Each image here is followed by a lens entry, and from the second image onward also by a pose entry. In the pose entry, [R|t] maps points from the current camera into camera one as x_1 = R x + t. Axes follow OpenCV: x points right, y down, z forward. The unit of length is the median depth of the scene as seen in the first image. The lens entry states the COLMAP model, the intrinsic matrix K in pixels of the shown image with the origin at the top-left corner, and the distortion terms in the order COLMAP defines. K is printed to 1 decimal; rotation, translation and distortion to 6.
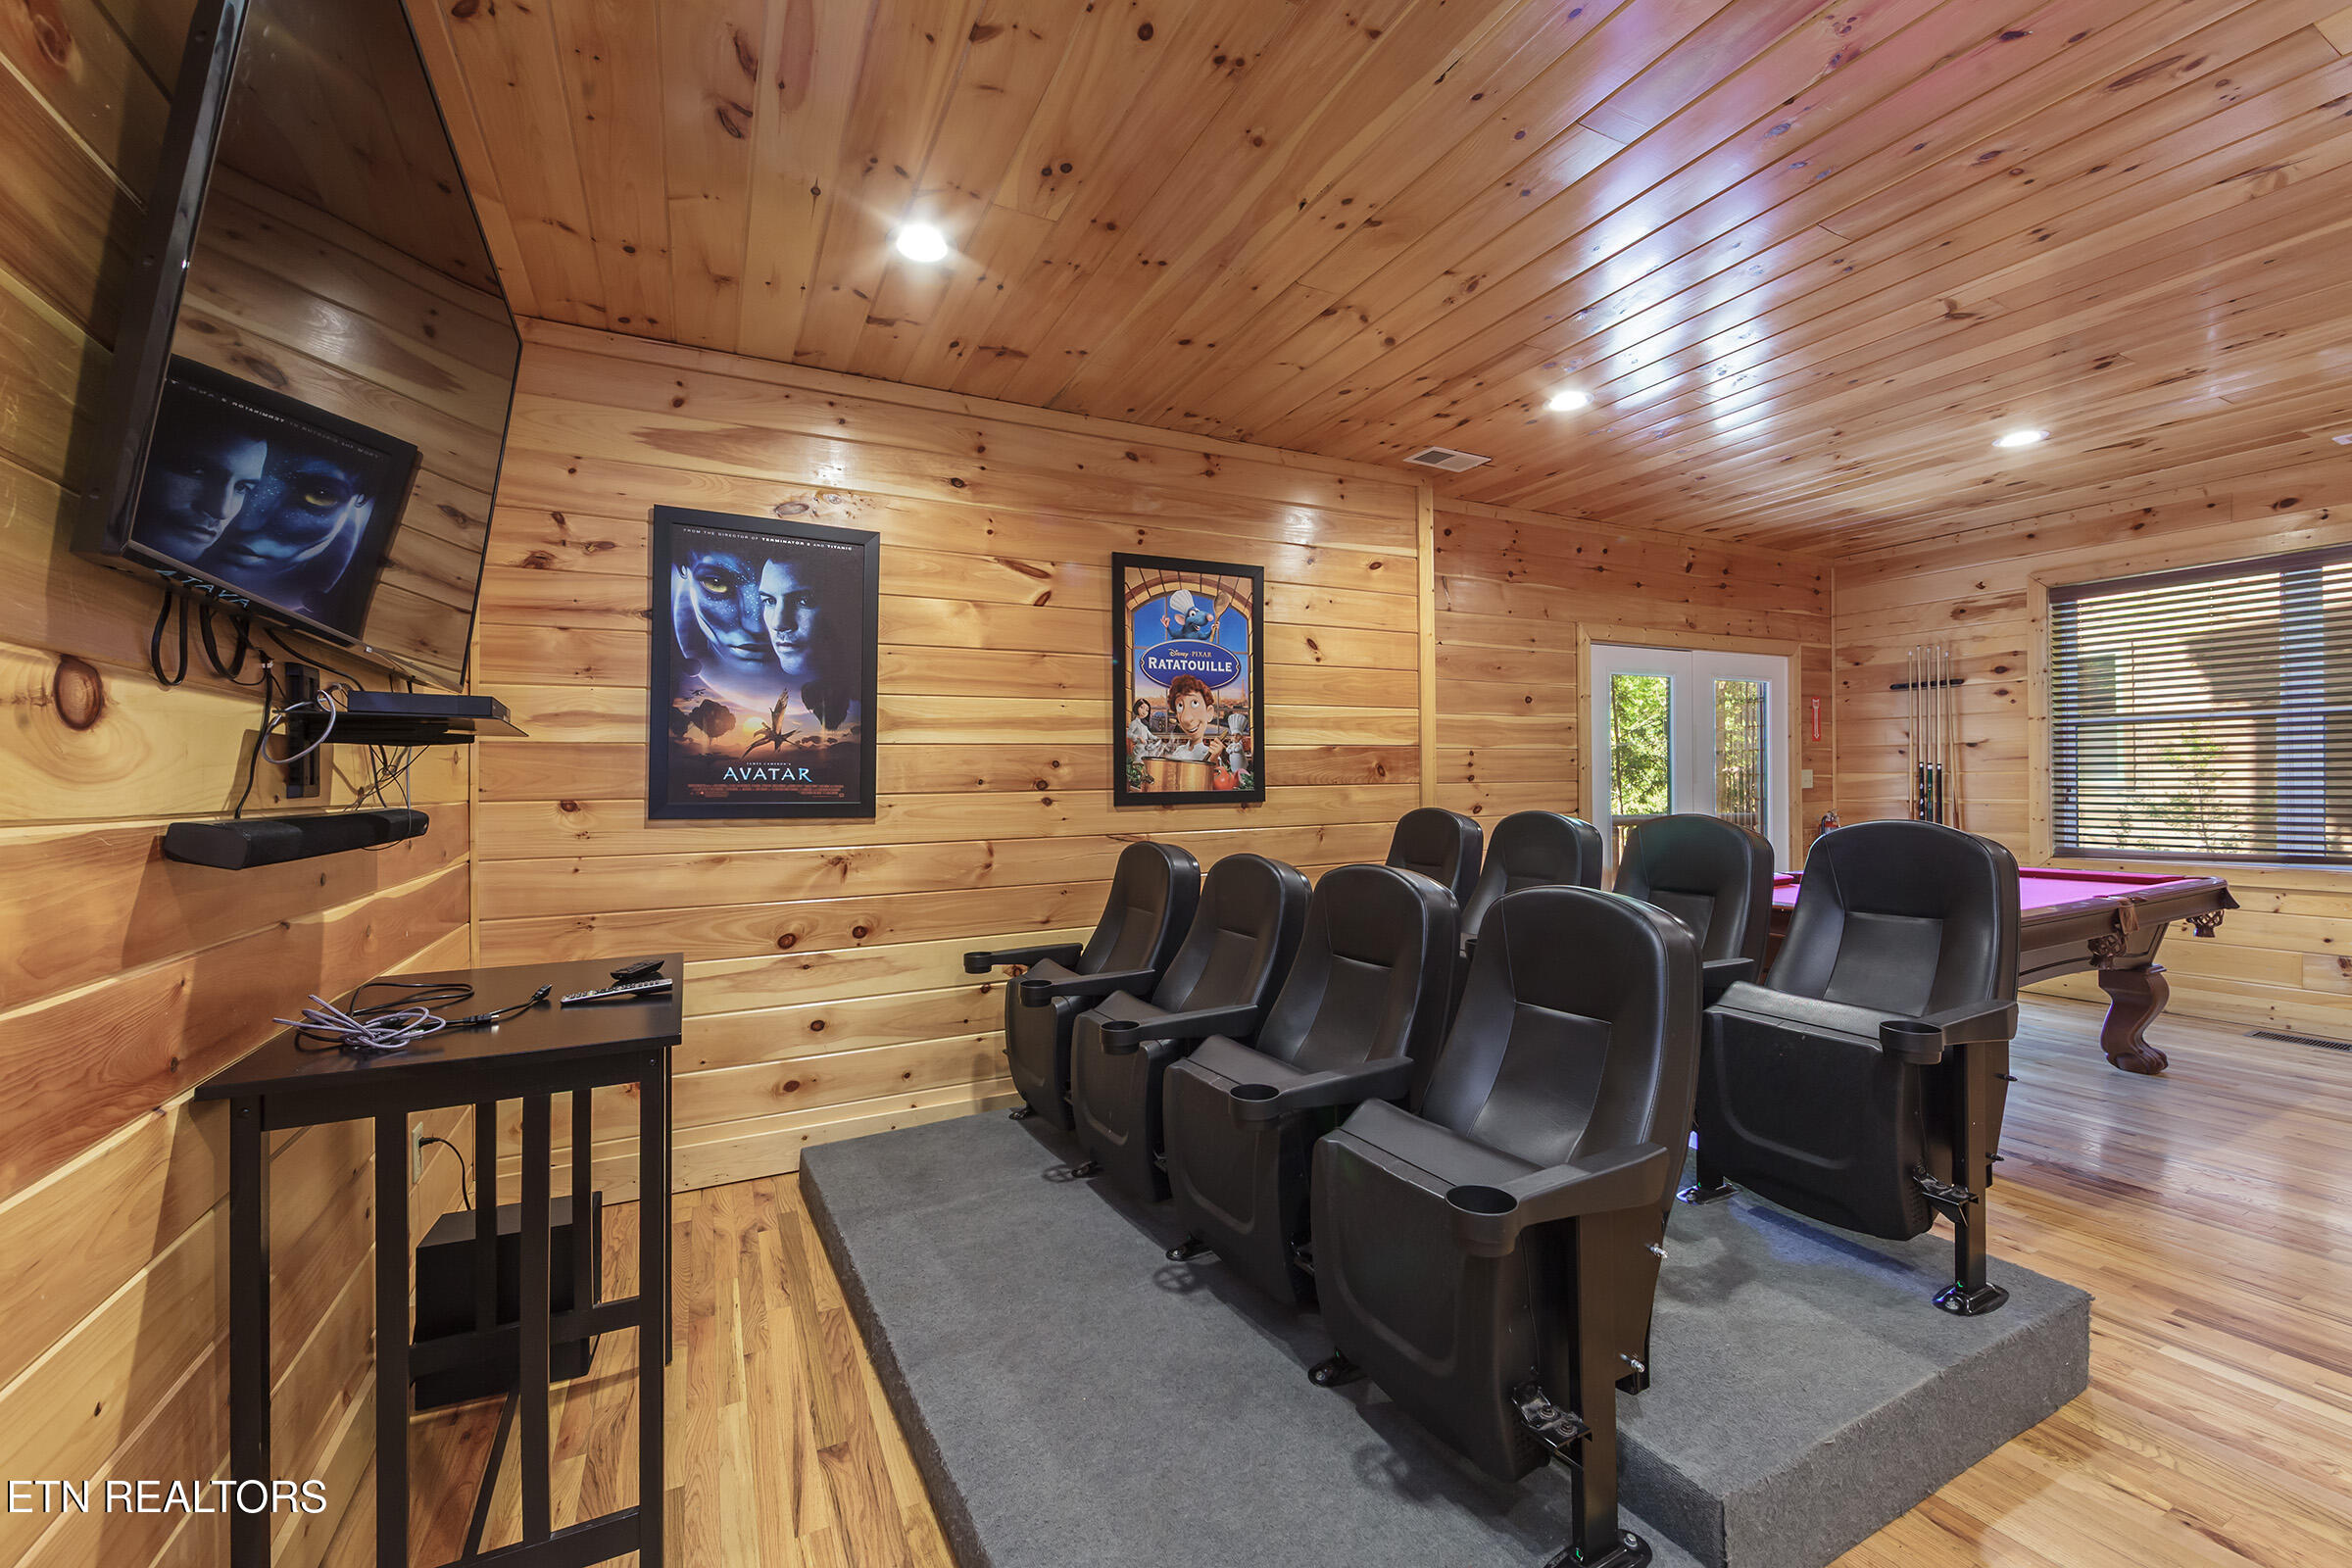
lens RADIAL K [[923.4, 0, 1158.8], [0, 923.4, 776.3], [0, 0, 1]] dist [-0.002651, -0.000991]
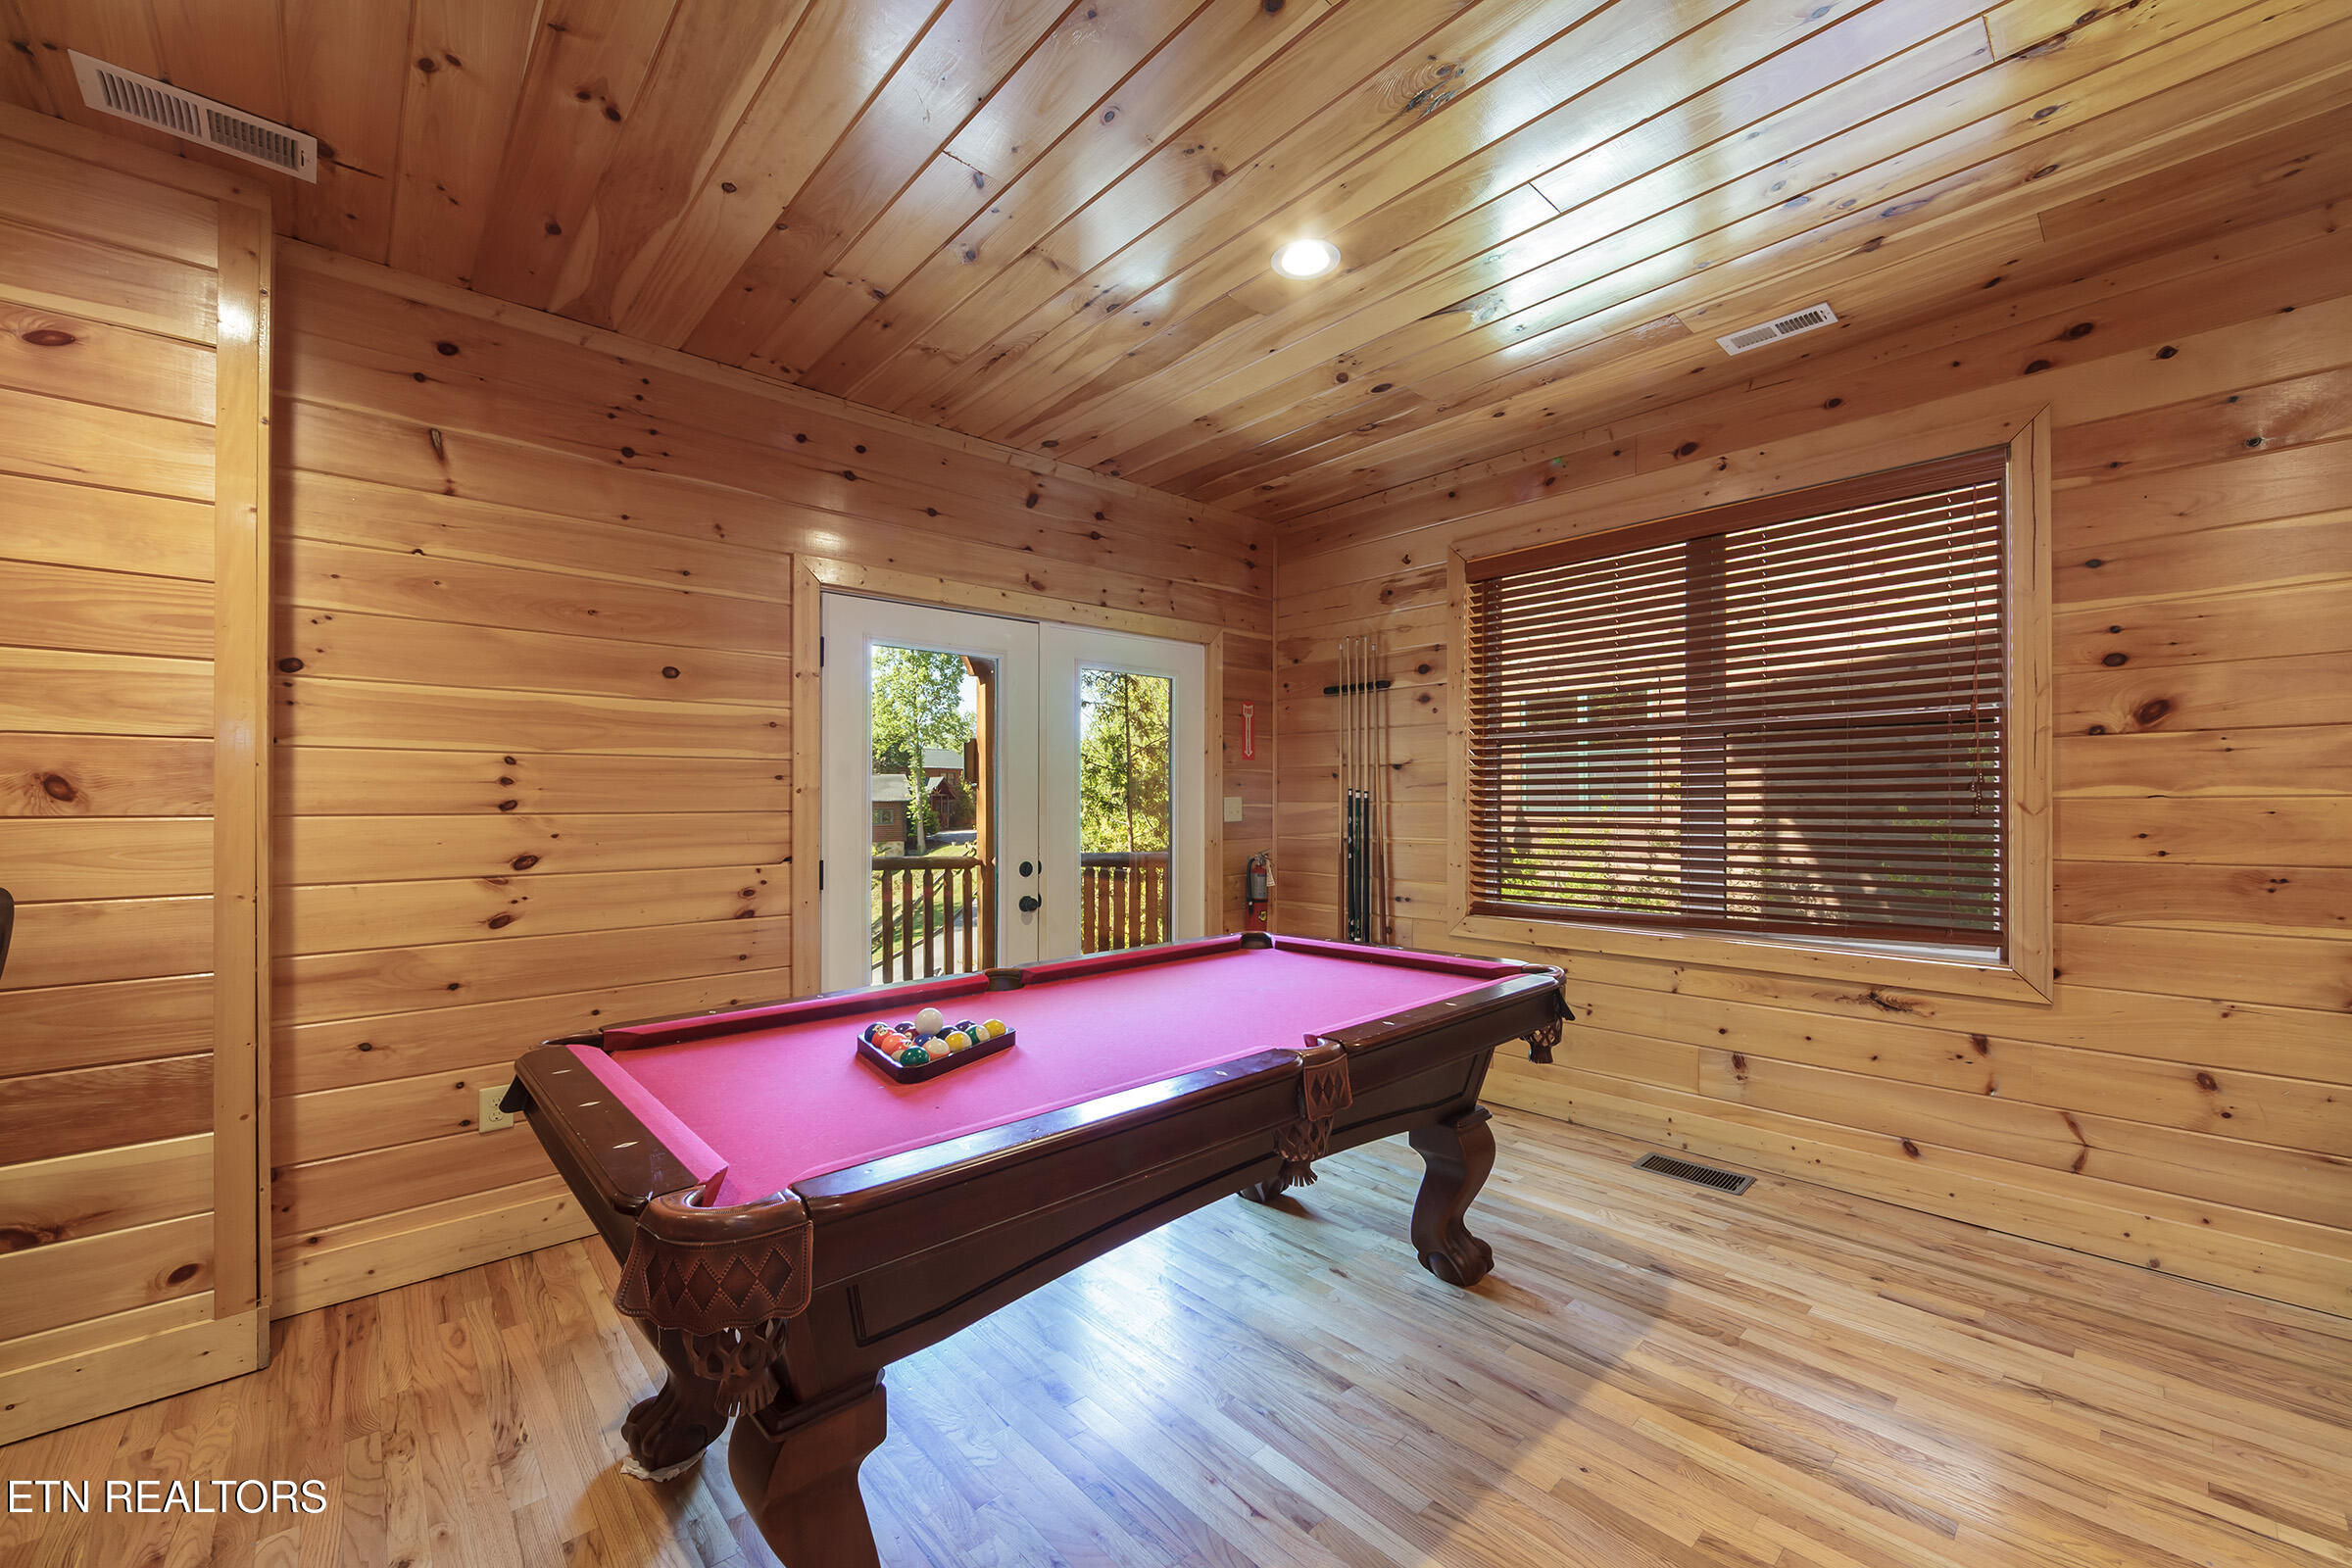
lens RADIAL K [[923.4, 0, 1187.2], [0, 923.4, 796.6], [0, 0, 1]] dist [-0.002651, -0.000991]
pose [[0.957743, 0.010750, 0.287424, 0.501416], [-0.010084, 0.999942, -0.003798, -0.004657], [-0.287448, 0.000739, 0.957796, 0.317163]]
